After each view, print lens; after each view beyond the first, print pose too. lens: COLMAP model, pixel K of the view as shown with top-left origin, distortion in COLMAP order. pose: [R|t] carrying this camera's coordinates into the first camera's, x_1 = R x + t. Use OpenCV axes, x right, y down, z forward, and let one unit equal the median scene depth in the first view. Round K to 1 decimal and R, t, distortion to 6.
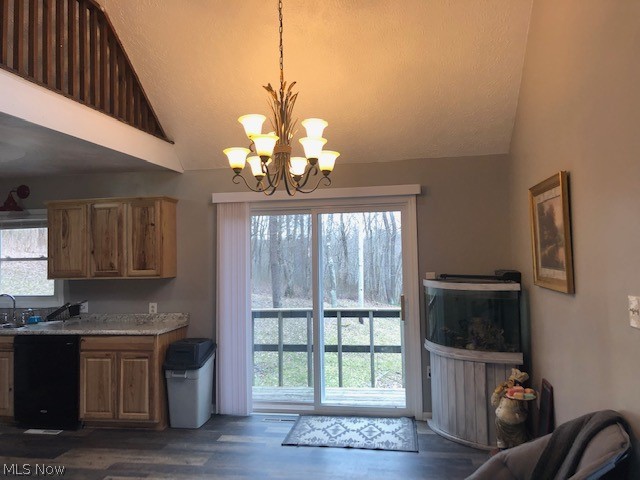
lens RADIAL K [[525.6, 0, 320.4], [0, 525.6, 229.7], [0, 0, 1]] dist [0.014312, 0.003148]
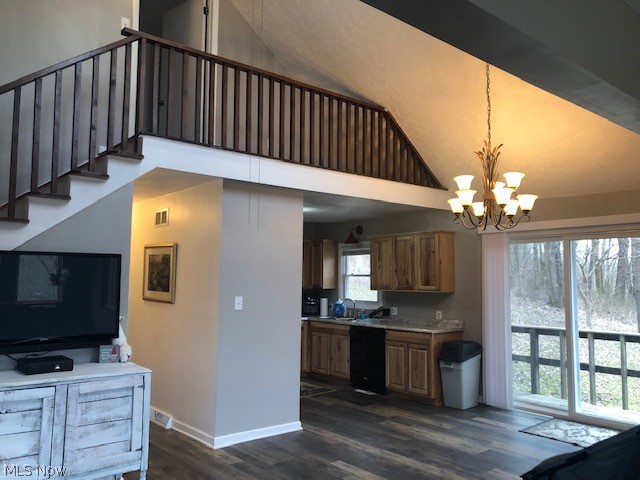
lens RADIAL K [[525.6, 0, 320.4], [0, 525.6, 229.7], [0, 0, 1]] dist [0.014312, 0.003148]
pose [[0.770036, -0.033896, -0.637100, 0.315576], [0.008481, 0.999043, -0.042903, -0.011076], [0.637945, 0.027634, 0.769586, -0.217065]]
